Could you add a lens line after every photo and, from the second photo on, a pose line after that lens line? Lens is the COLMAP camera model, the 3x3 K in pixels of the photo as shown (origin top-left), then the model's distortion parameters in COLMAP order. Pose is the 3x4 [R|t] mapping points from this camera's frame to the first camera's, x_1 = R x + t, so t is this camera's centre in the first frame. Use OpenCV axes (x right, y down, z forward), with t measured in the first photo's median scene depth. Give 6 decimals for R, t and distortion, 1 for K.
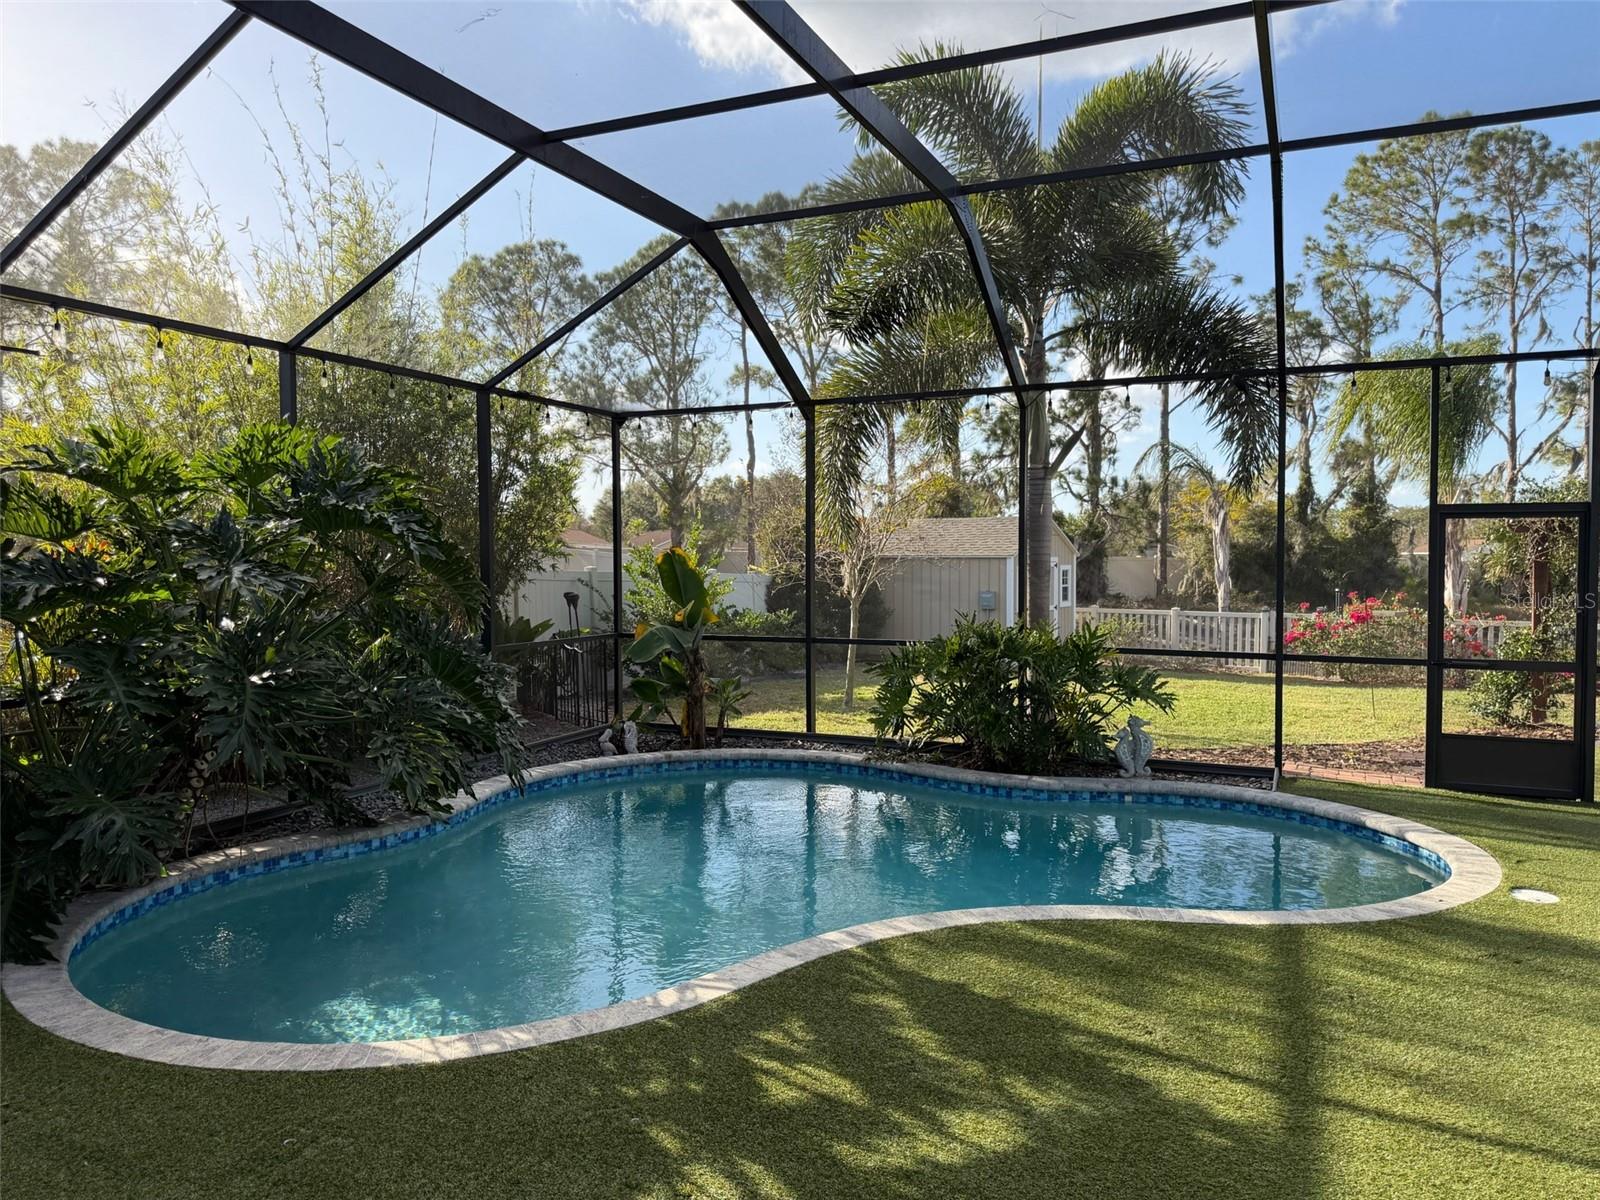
lens RADIAL K [[1117.7, 0, 809.6], [0, 1117.7, 585.9], [0, 0, 1]] dist [0.031946, -0.039229]
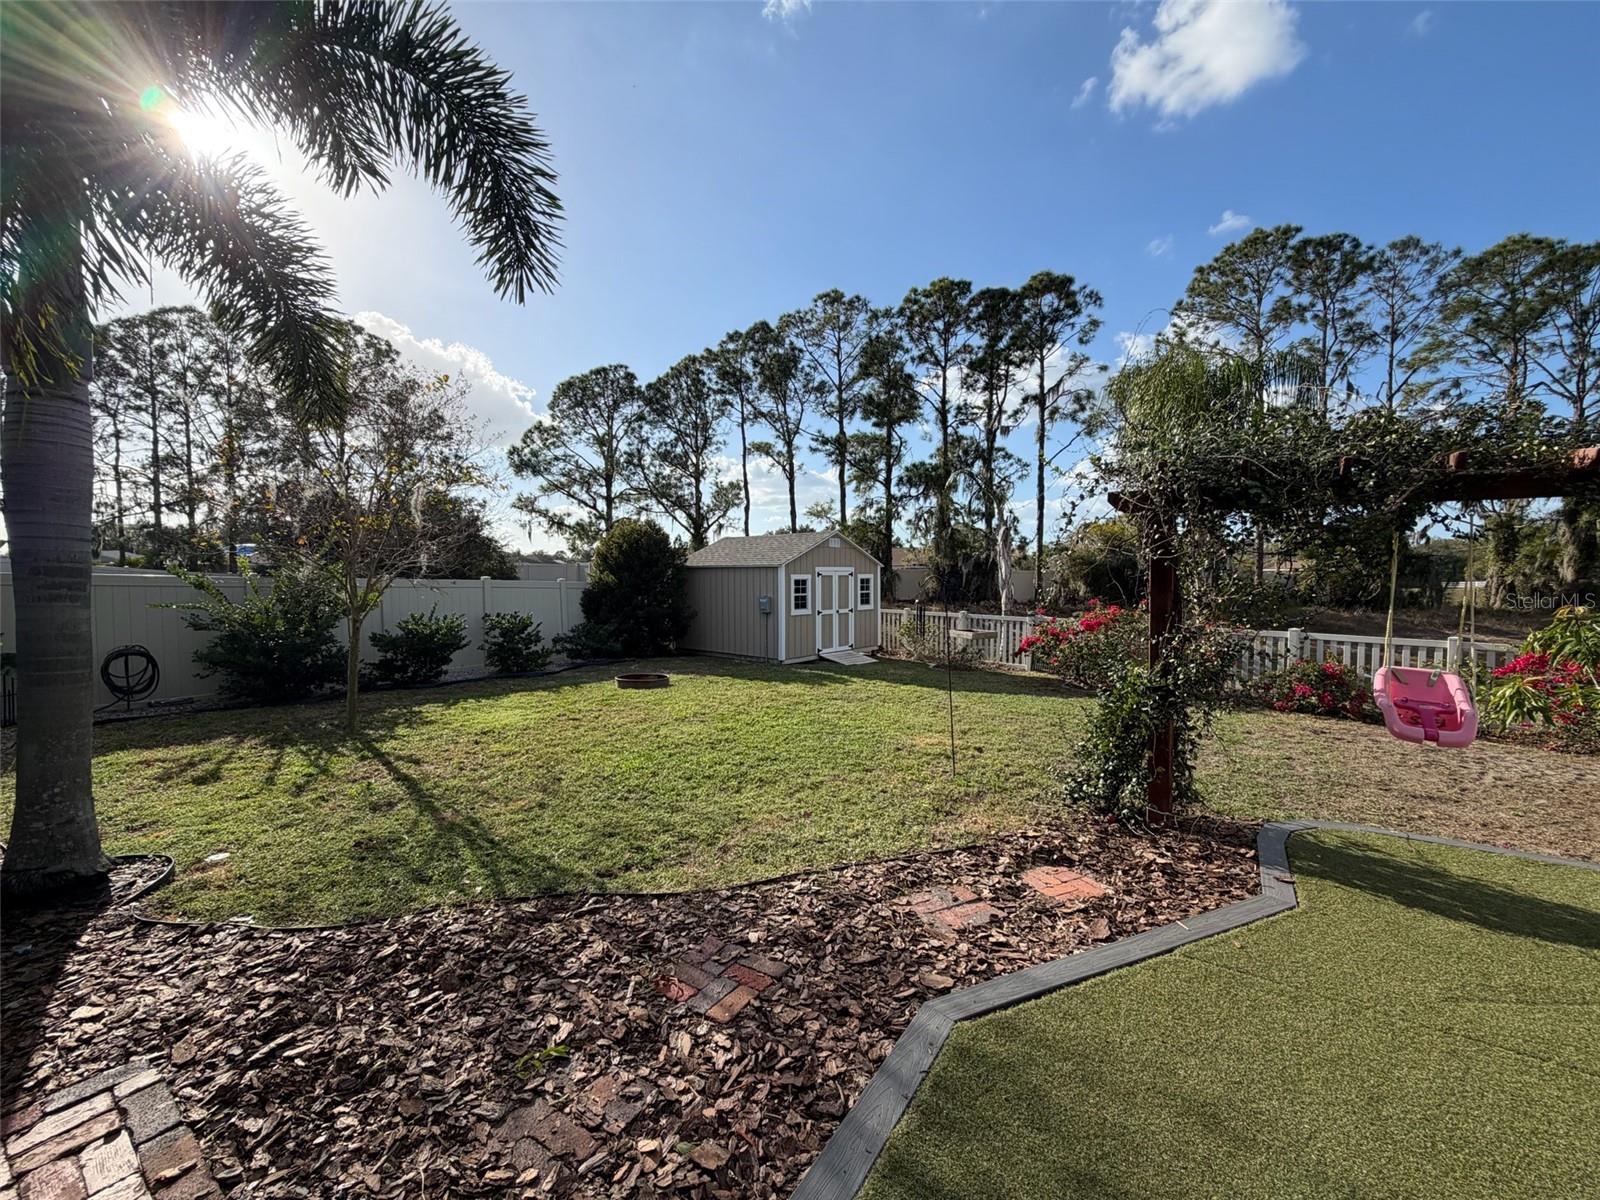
lens RADIAL K [[624.3, 0, 809.0], [0, 624.3, 611.2], [0, 0, 1]] dist [-0.001979, 0.000067]
pose [[0.988149, 0.005132, -0.153415, 0.153881], [-0.000405, 0.999525, 0.030830, 0.000009], [0.153500, -0.030403, 0.987681, 0.196072]]
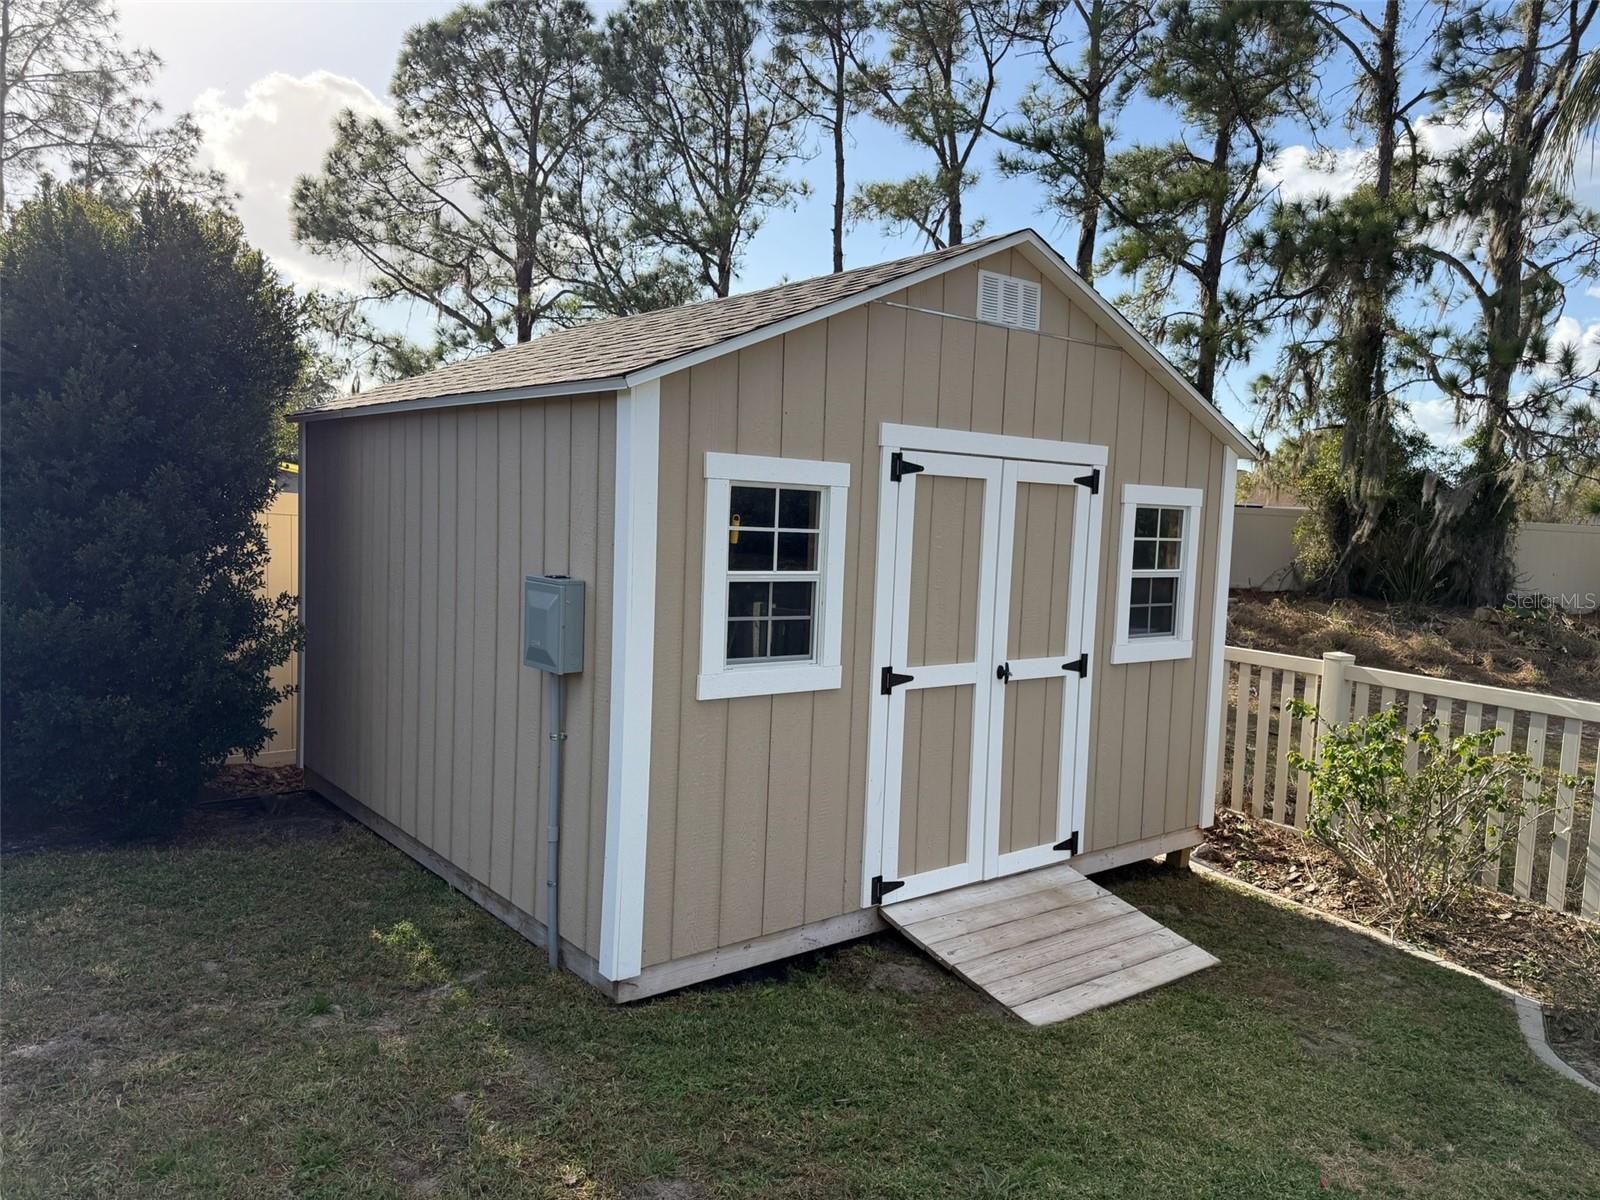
lens RADIAL K [[1117.7, 0, 796.2], [0, 1117.7, 603.1], [0, 0, 1]] dist [0.031946, -0.039229]
pose [[0.939515, 0.065664, -0.336153, 0.134923], [-0.049831, 0.997213, 0.055522, -0.001821], [0.338862, -0.035413, 0.940169, 0.425420]]
